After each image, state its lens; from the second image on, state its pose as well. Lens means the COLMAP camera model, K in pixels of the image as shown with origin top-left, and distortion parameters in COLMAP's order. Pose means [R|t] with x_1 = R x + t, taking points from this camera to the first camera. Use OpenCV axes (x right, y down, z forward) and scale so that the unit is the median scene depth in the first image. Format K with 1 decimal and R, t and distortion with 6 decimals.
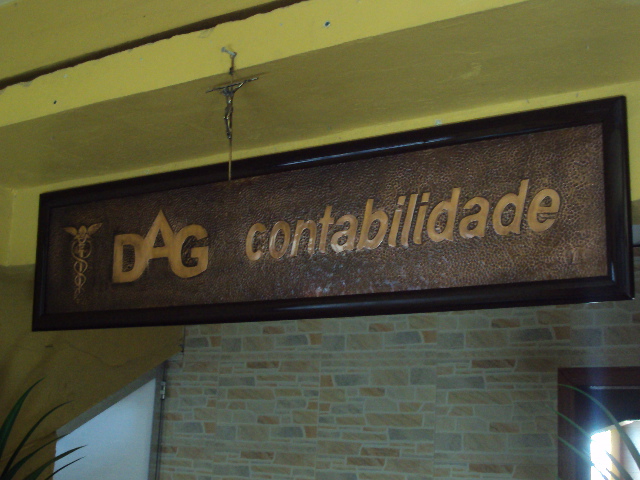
lens RADIAL K [[989.2, 0, 320.0], [0, 989.2, 240.0], [0, 0, 1]] dist [-0.168385, 0.073378]
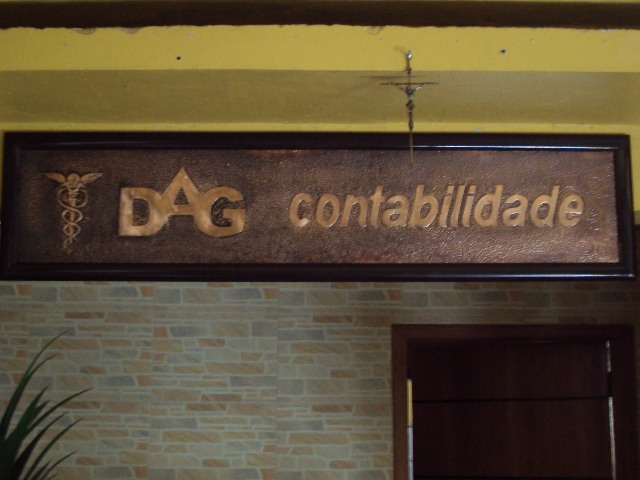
lens RADIAL K [[989.2, 0, 320.0], [0, 989.2, 240.0], [0, 0, 1]] dist [-0.168385, 0.073378]
pose [[0.810571, 0.056913, 0.582868, -0.606175], [-0.088572, 0.995732, 0.025948, 0.004237], [-0.578903, -0.072658, 0.812152, 0.076034]]
